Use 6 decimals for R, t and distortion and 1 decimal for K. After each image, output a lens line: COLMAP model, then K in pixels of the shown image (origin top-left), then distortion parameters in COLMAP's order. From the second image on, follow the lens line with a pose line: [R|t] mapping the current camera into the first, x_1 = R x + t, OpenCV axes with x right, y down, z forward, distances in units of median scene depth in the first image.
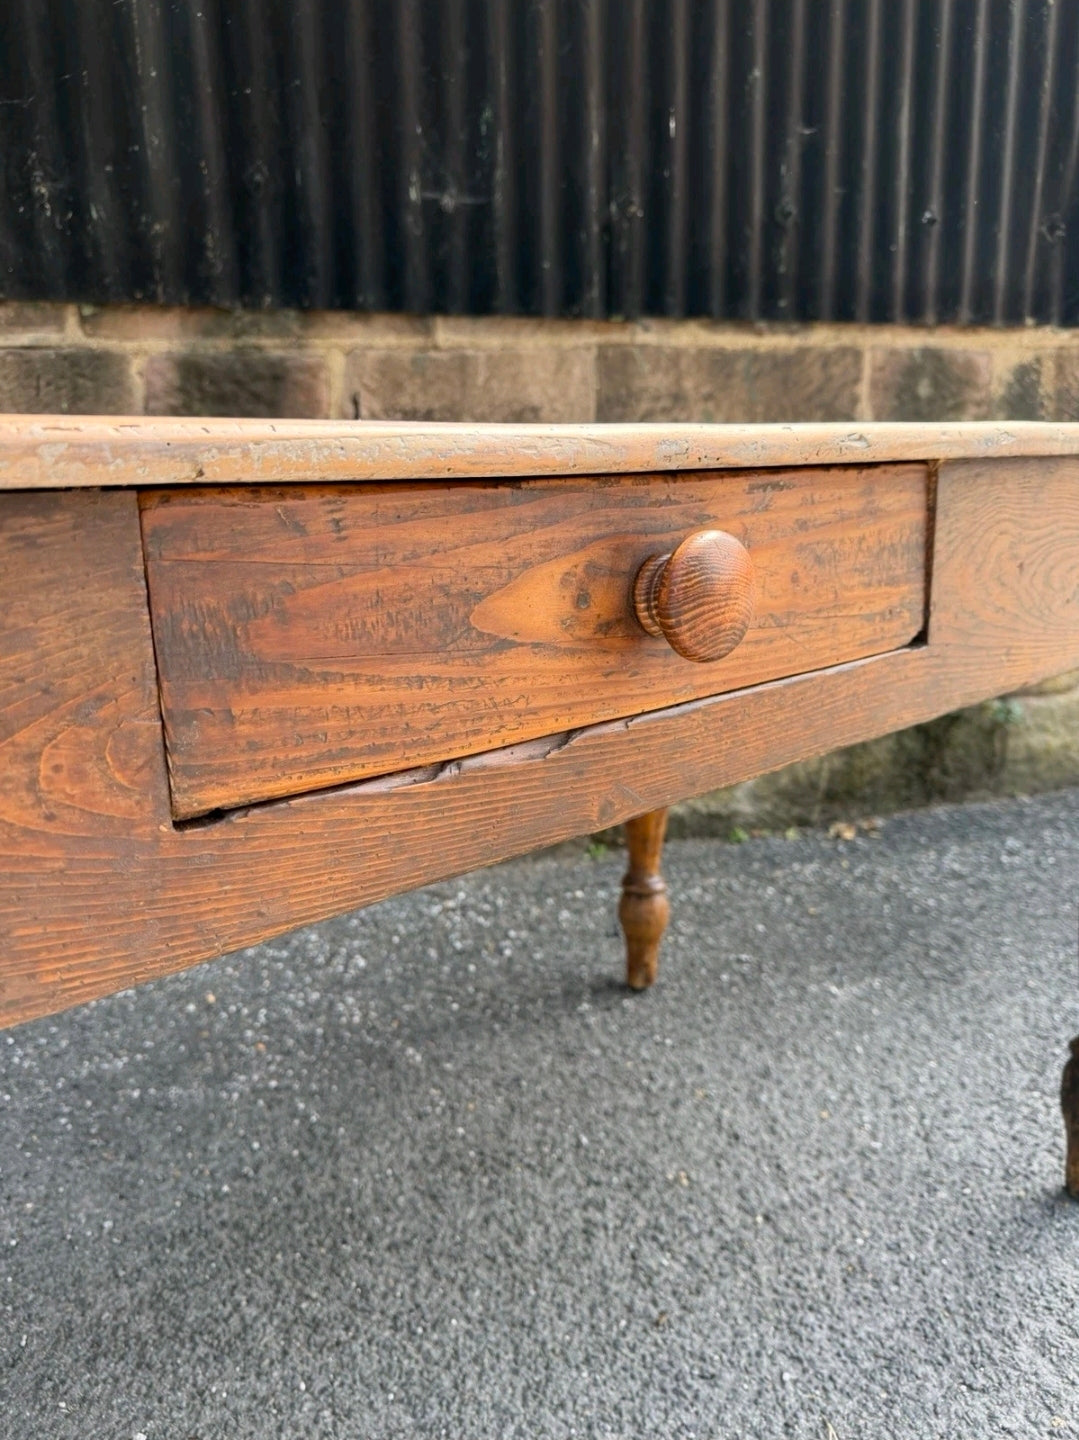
lens RADIAL K [[1039.9, 0, 541.1], [0, 1039.9, 724.4], [0, 0, 1]] dist [0.001808, -0.031949]
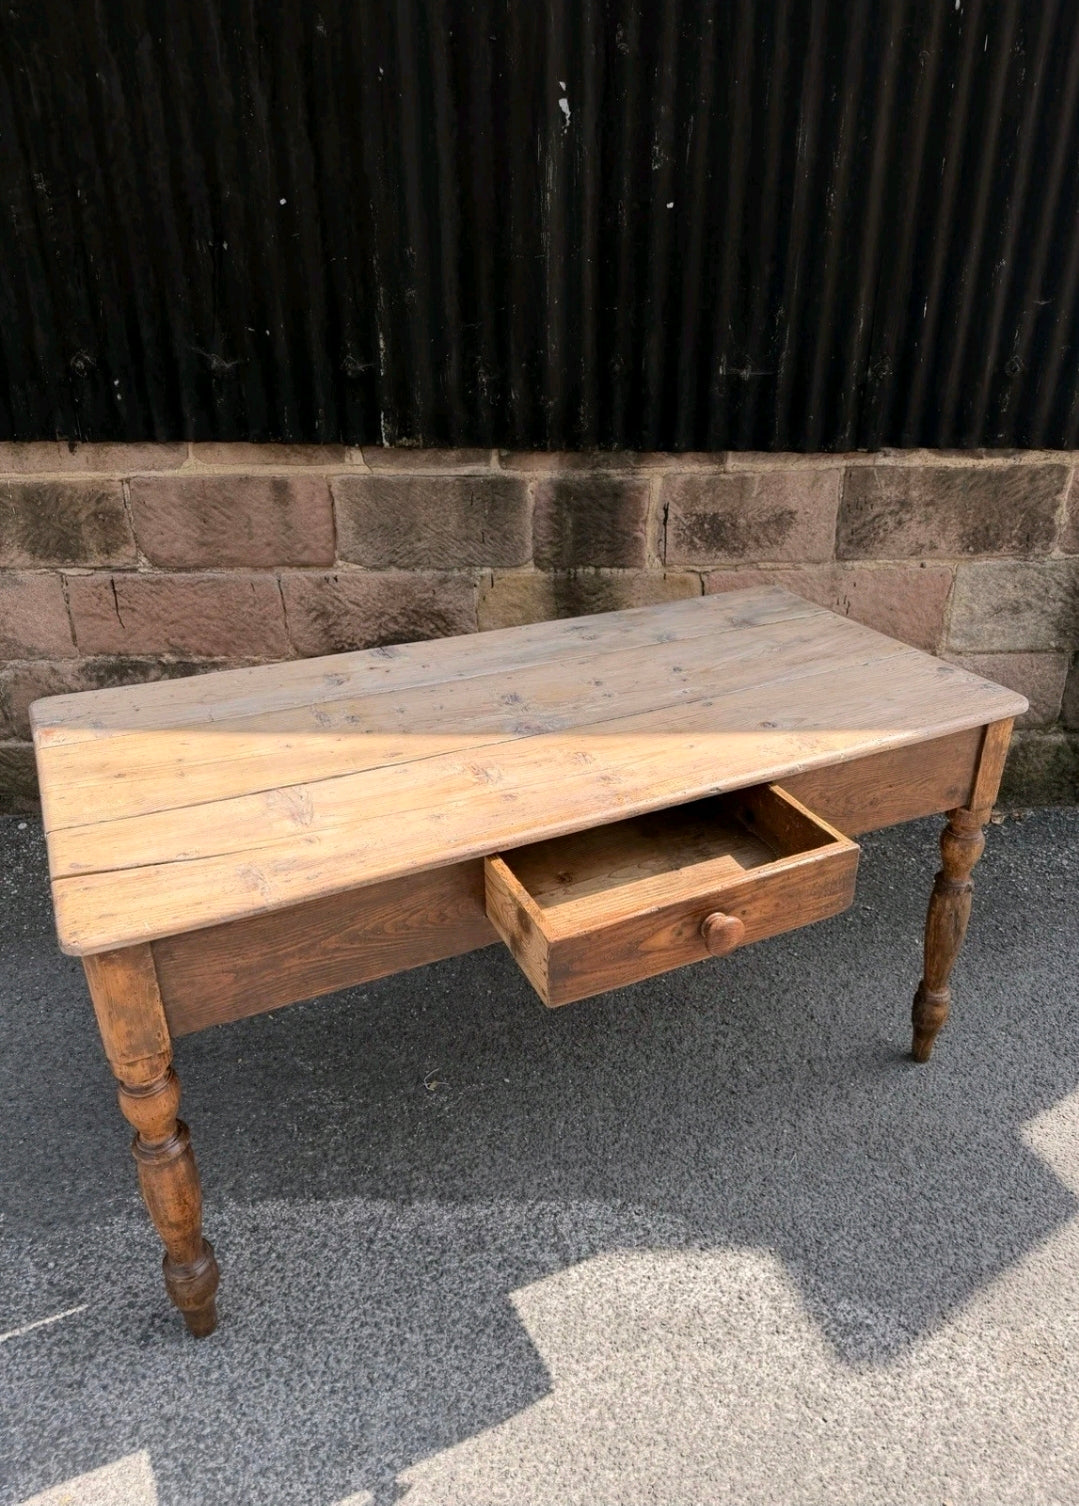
lens RADIAL K [[1053.3, 0, 569.0], [0, 1053.3, 760.9], [0, 0, 1]] dist [0.162259, -0.343421]
pose [[0.954881, 0.154627, -0.253560, 0.137520], [-0.091289, 0.965254, 0.244851, -0.335219], [0.282611, -0.210656, 0.935818, -0.570990]]
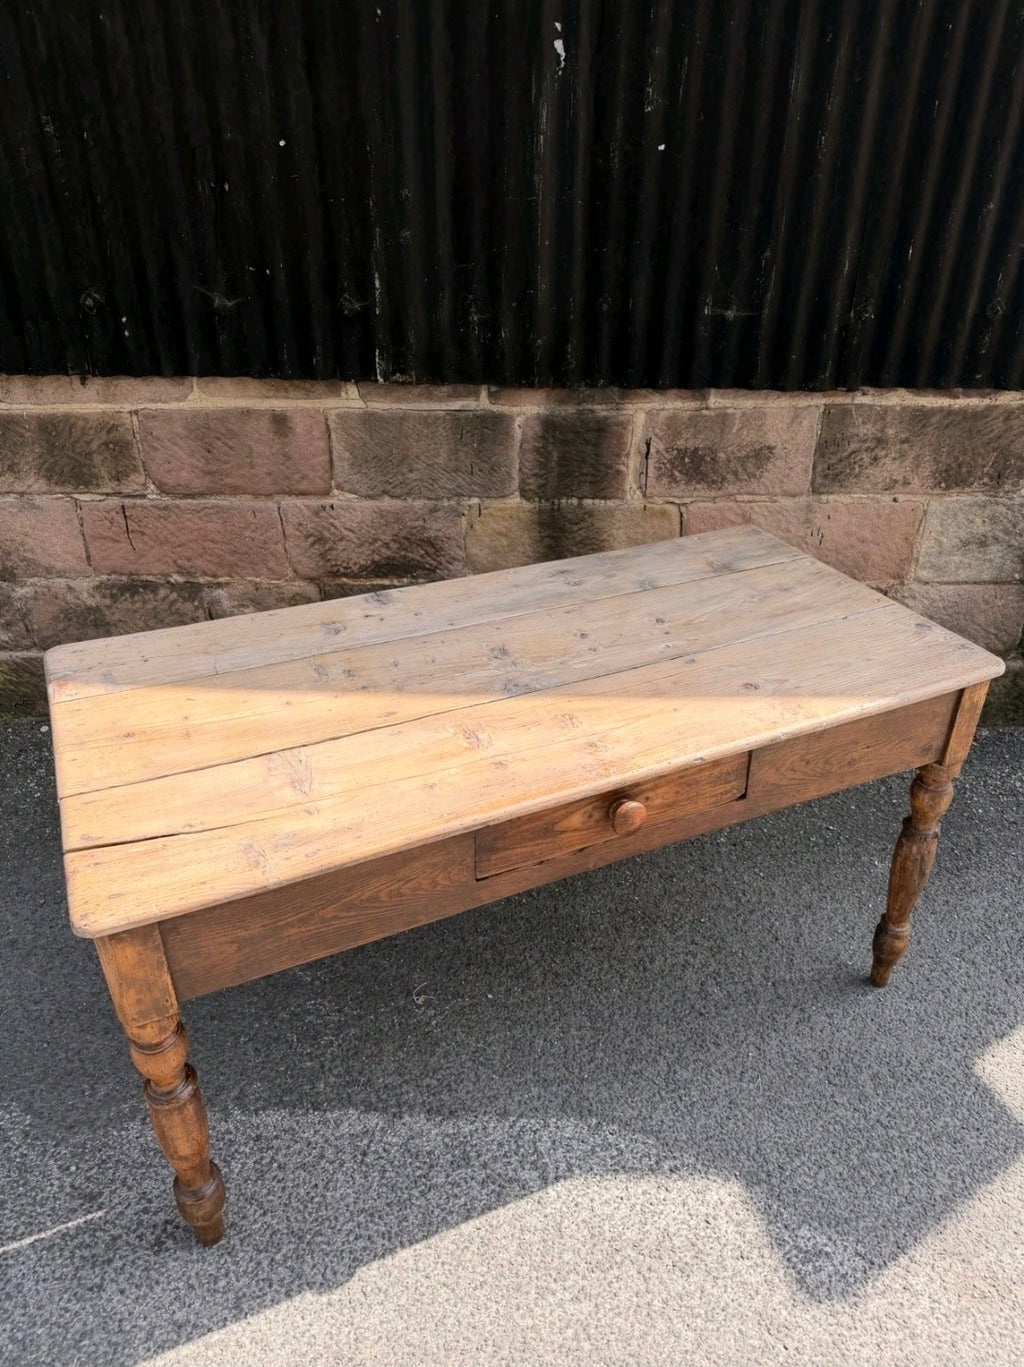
lens RADIAL K [[956.5, 0, 511.1], [0, 956.5, 690.0], [0, 0, 1]] dist [0.129452, -0.255614]
pose [[0.944549, 0.188133, -0.269133, 0.088479], [-0.098672, 0.944339, 0.313827, -0.410848], [0.313194, -0.269869, 0.910539, -0.495380]]
